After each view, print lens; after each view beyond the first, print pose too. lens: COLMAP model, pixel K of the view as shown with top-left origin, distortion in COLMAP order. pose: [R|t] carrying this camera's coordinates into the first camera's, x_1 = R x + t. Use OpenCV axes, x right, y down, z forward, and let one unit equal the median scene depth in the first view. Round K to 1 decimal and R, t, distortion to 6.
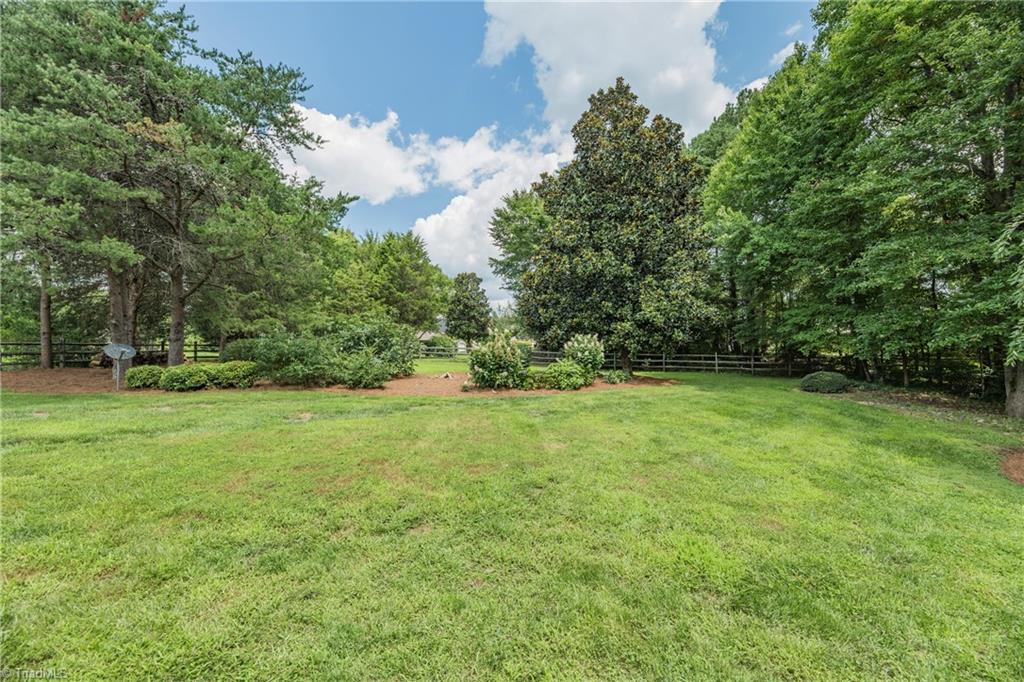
lens RADIAL K [[417.5, 0, 512.0], [0, 417.5, 341.0], [0, 0, 1]] dist [0.000556, 0.000050]
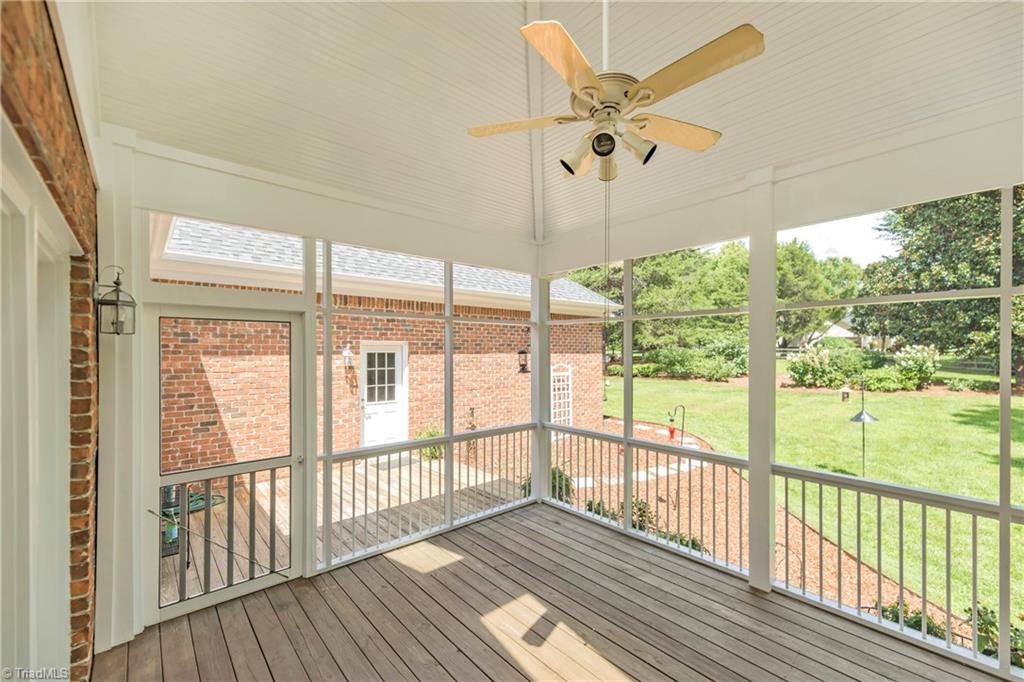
lens RADIAL K [[417.5, 0, 512.0], [0, 417.5, 341.0], [0, 0, 1]] dist [0.000556, 0.000050]
pose [[0.609068, -0.020169, -0.792862, 0.477903], [0.031097, 0.999515, -0.001537, -0.071153], [0.792508, -0.023720, 0.609400, -0.671956]]
